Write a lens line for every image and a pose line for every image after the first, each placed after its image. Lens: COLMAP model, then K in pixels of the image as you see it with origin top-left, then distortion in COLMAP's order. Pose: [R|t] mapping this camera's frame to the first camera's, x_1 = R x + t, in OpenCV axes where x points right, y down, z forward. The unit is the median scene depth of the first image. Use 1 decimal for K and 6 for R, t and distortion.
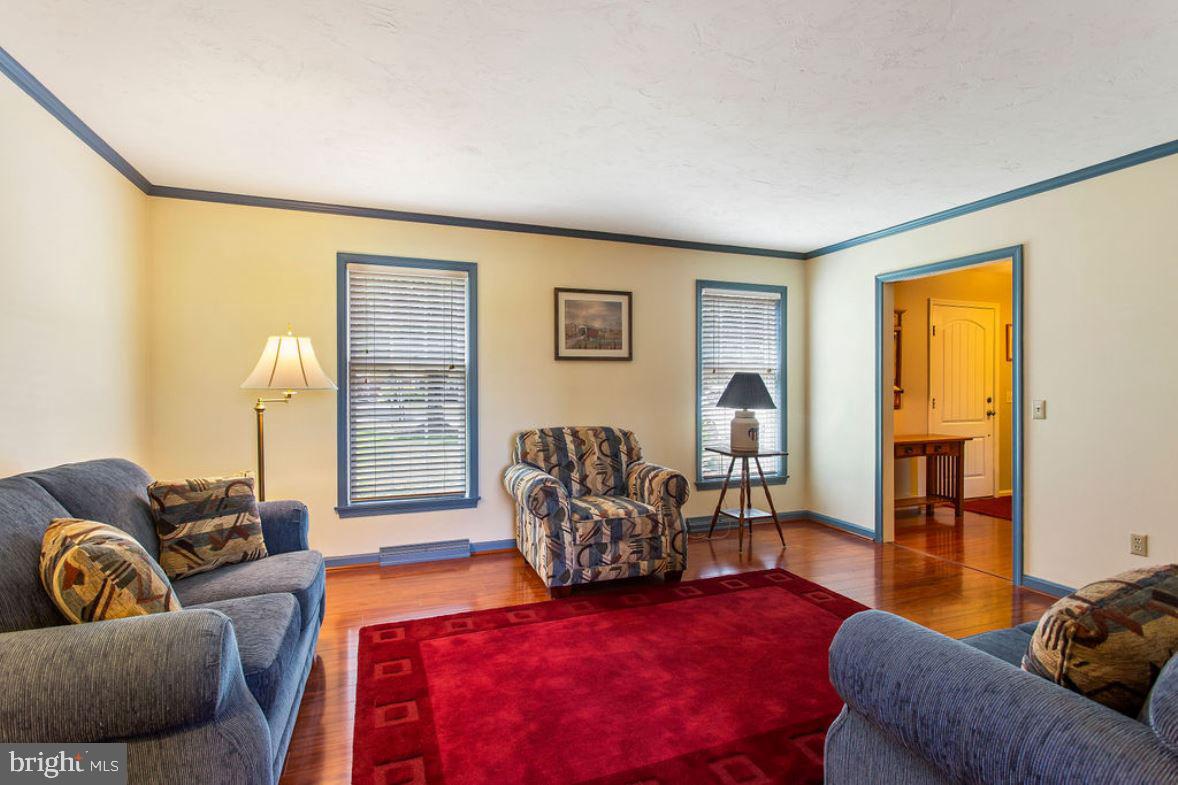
lens RADIAL K [[571.9, 0, 594.4], [0, 571.9, 396.5], [0, 0, 1]] dist [0.008358, -0.000264]
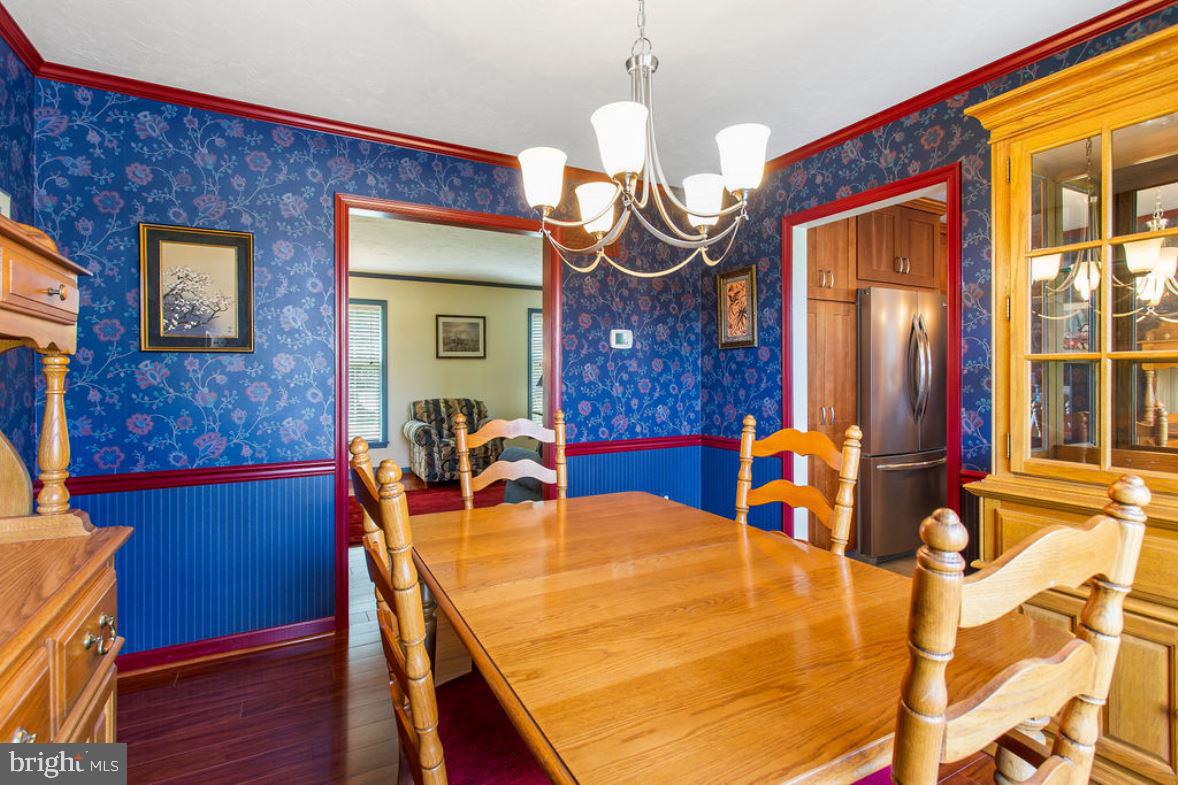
lens RADIAL K [[571.9, 0, 586.1], [0, 571.9, 380.1], [0, 0, 1]] dist [0.008358, -0.000264]
pose [[0.992419, -0.002249, 0.122878, 0.170432], [0.002880, 0.999984, -0.004957, 0.008684], [-0.122865, 0.005274, 0.992409, -0.745510]]
